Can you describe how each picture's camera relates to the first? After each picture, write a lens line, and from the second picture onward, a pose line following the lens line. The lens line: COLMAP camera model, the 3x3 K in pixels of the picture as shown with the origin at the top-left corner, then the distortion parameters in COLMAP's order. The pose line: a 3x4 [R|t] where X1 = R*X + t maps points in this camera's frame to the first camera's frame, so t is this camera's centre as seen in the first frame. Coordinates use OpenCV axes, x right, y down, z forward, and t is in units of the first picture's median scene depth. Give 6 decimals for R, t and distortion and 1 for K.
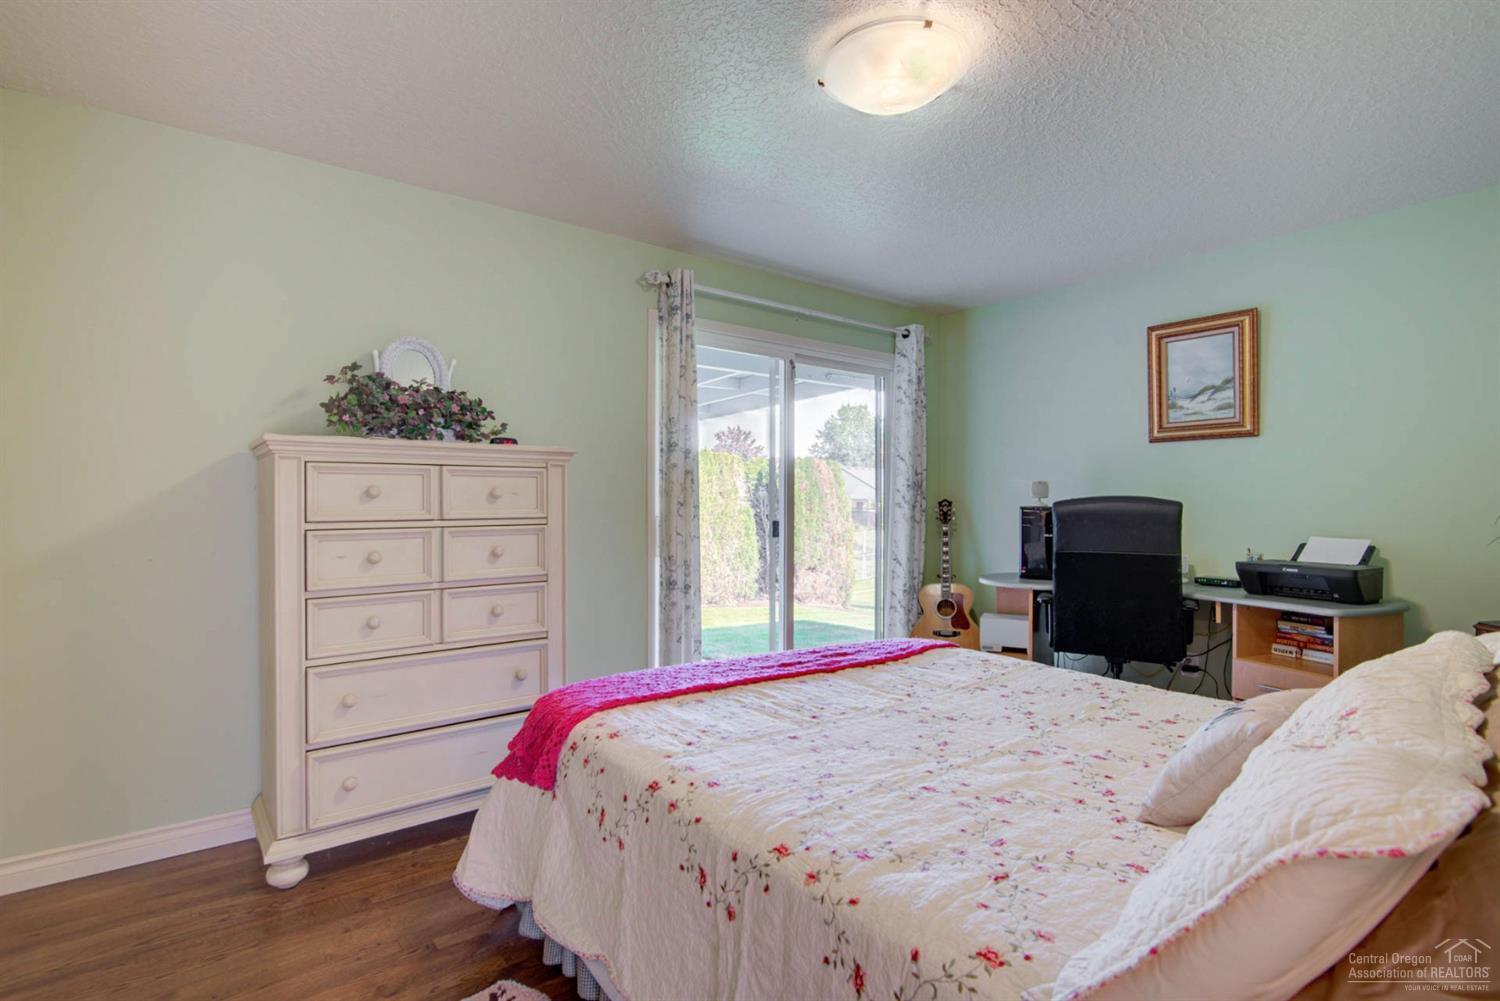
lens RADIAL K [[767.6, 0, 747.0], [0, 767.6, 501.1], [0, 0, 1]] dist [0.018805, 0.000118]
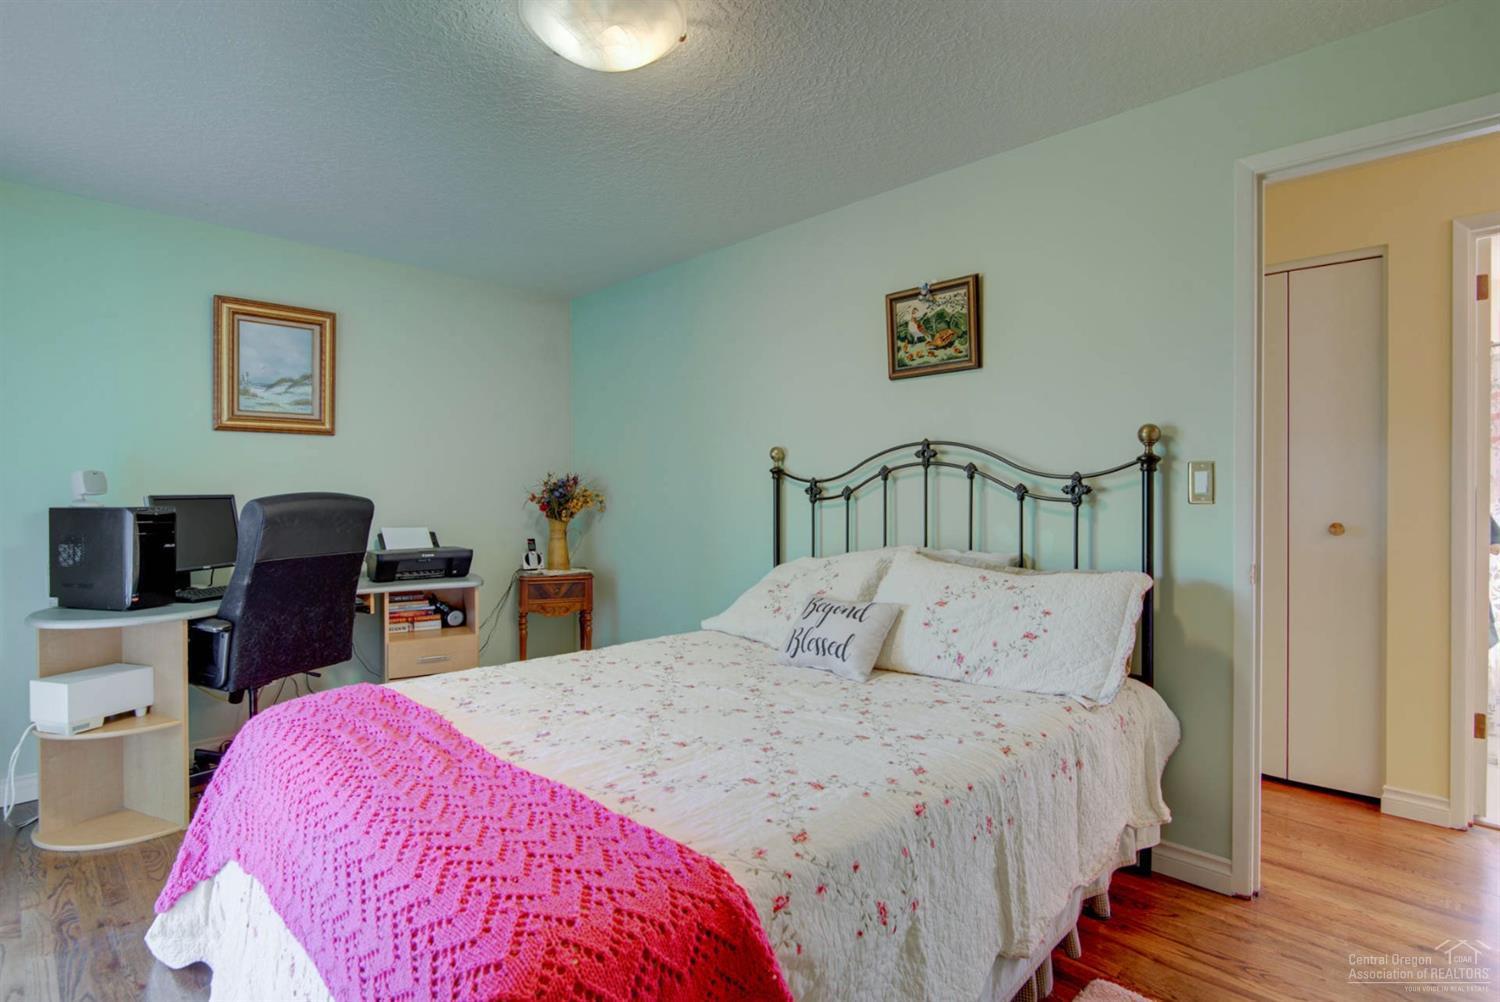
lens RADIAL K [[767.6, 0, 753.6], [0, 767.6, 493.6], [0, 0, 1]] dist [0.018805, 0.000118]
pose [[-0.120119, -0.004610, 0.992749, -0.433870], [0.003783, 0.999980, 0.005101, -0.007725], [-0.992752, 0.004368, -0.120099, 0.541421]]
